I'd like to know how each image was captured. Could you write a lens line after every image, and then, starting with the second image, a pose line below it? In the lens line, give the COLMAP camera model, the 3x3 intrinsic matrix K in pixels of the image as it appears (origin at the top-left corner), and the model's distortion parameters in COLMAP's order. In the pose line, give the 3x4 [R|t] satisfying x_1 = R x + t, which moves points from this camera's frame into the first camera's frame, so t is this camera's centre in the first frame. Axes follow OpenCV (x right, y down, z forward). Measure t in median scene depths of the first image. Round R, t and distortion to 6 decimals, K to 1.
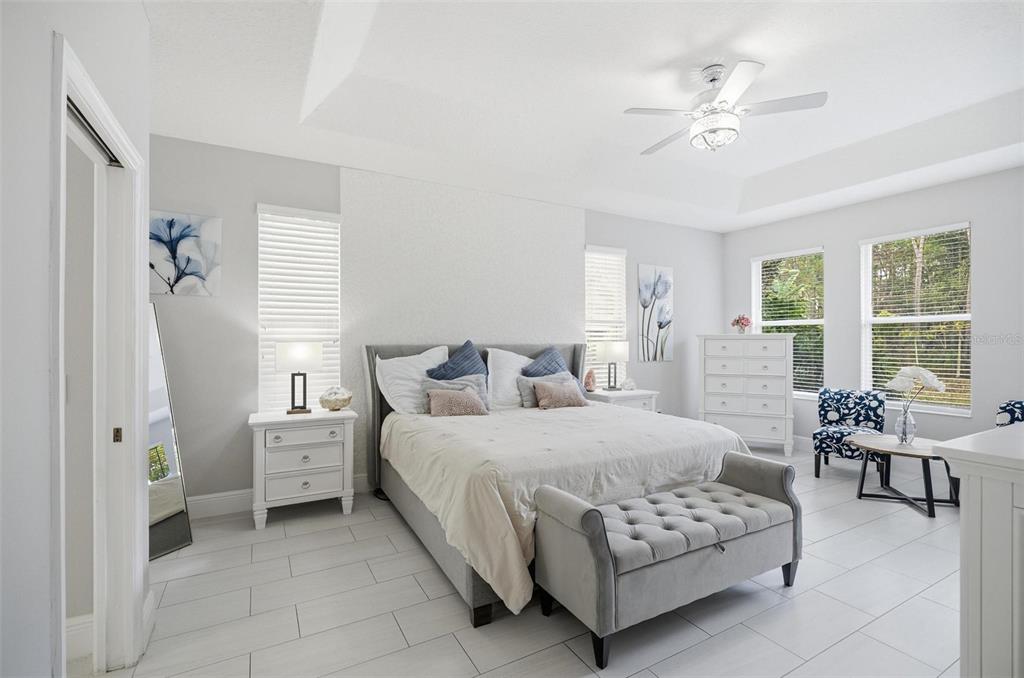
lens RADIAL K [[451.6, 0, 529.3], [0, 451.6, 338.0], [0, 0, 1]] dist [0.002830, 0.001657]
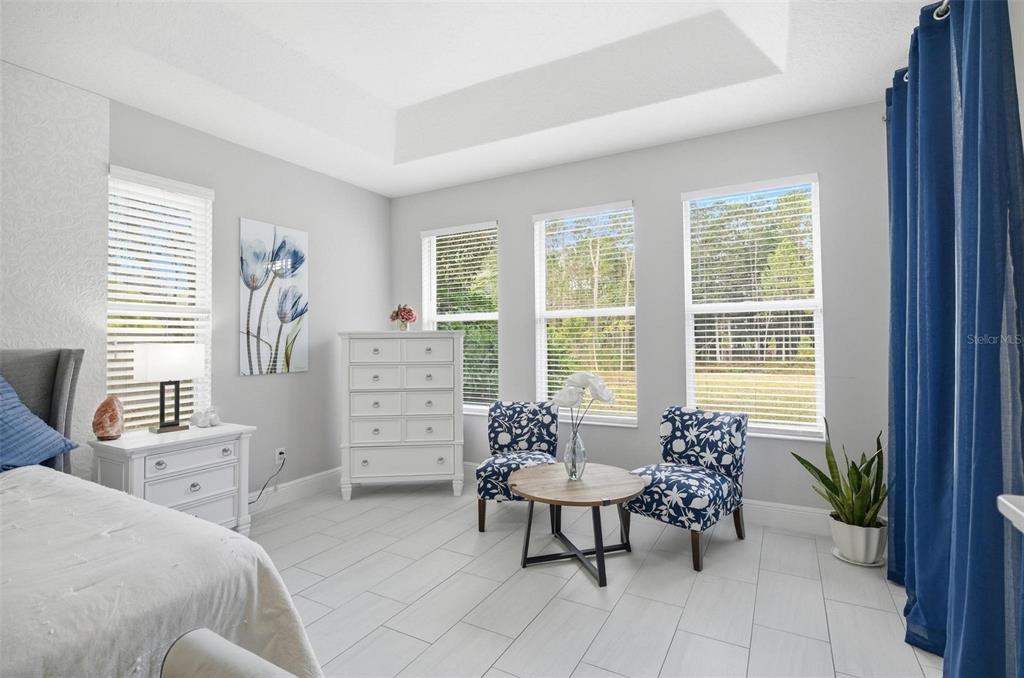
lens RADIAL K [[471.2, 0, 510.6], [0, 471.2, 330.5], [0, 0, 1]] dist [-0.018042, 0.001514]
pose [[0.863859, 0.004348, 0.503715, 0.278214], [0.006952, 0.999765, -0.020551, 0.007324], [-0.503686, 0.021255, 0.863625, 0.305154]]
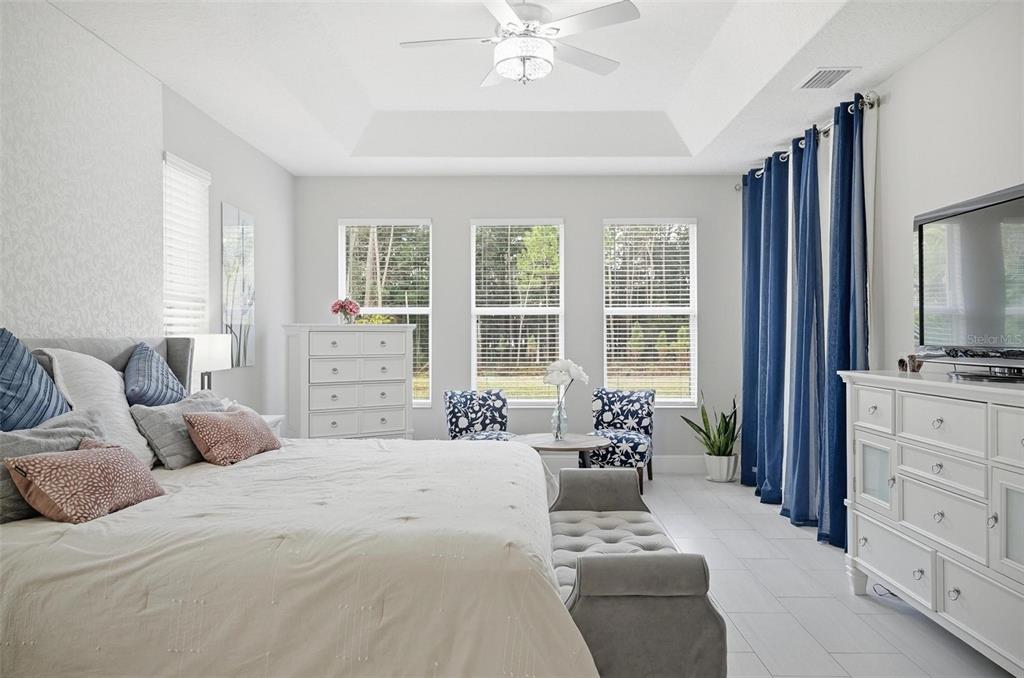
lens RADIAL K [[683.5, 0, 495.0], [0, 683.5, 335.2], [0, 0, 1]] dist [-0.031776, -0.002992]
pose [[0.533861, 0.001845, 0.845570, -0.369157], [-0.004368, 0.999990, 0.000577, 0.008078], [-0.845561, -0.004001, 0.533864, 0.265818]]
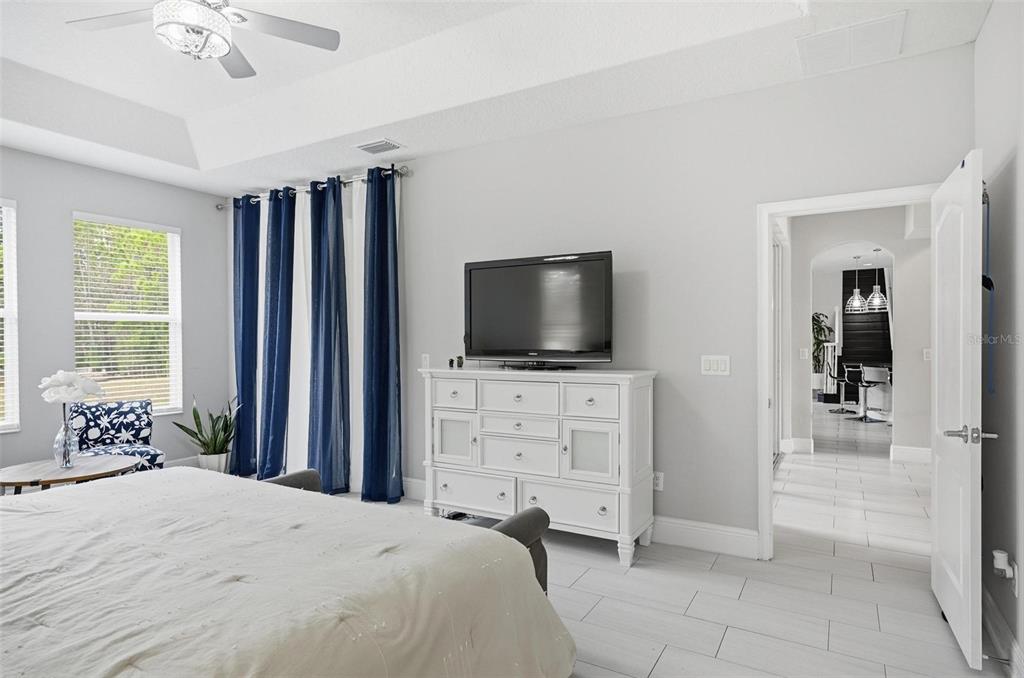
lens RADIAL K [[565.2, 0, 513.4], [0, 565.2, 345.4], [0, 0, 1]] dist [-0.002325, 0.001176]
pose [[-0.493565, -0.006210, 0.869687, -0.351641], [-0.001697, 0.999979, 0.006177, 0.005291], [-0.869708, 0.001573, -0.493565, 0.625571]]
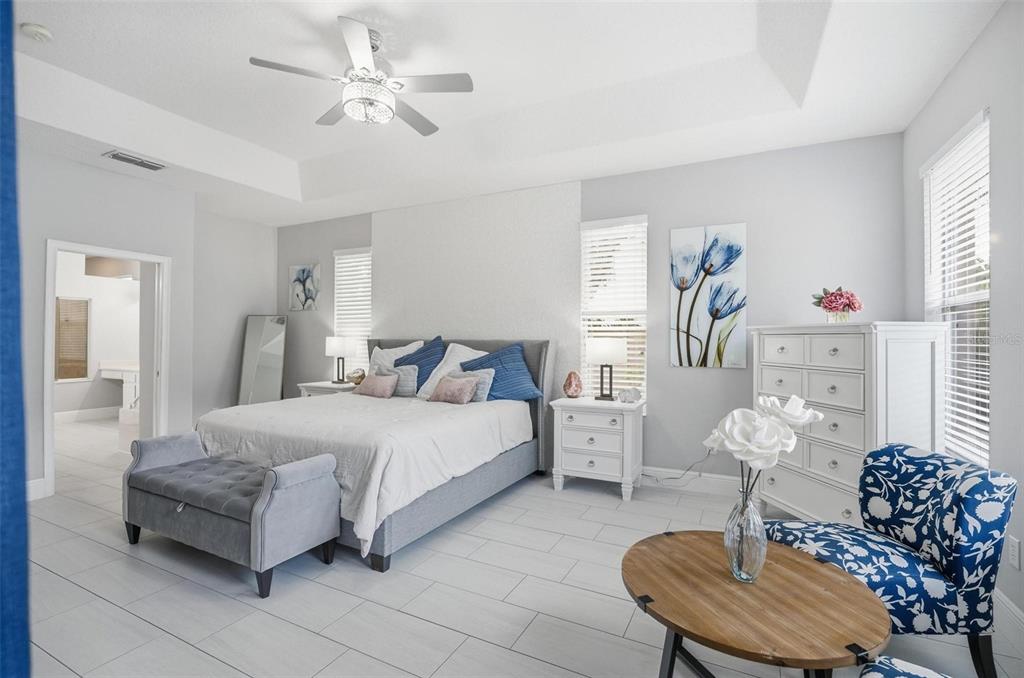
lens RADIAL K [[451.6, 0, 484.2], [0, 451.6, 332.9], [0, 0, 1]] dist [0.002830, 0.001657]
pose [[0.561919, -0.001831, -0.827190, 0.777160], [0.003948, 0.999992, 0.000469, -0.002438], [0.827183, -0.003530, 0.561922, 0.409305]]
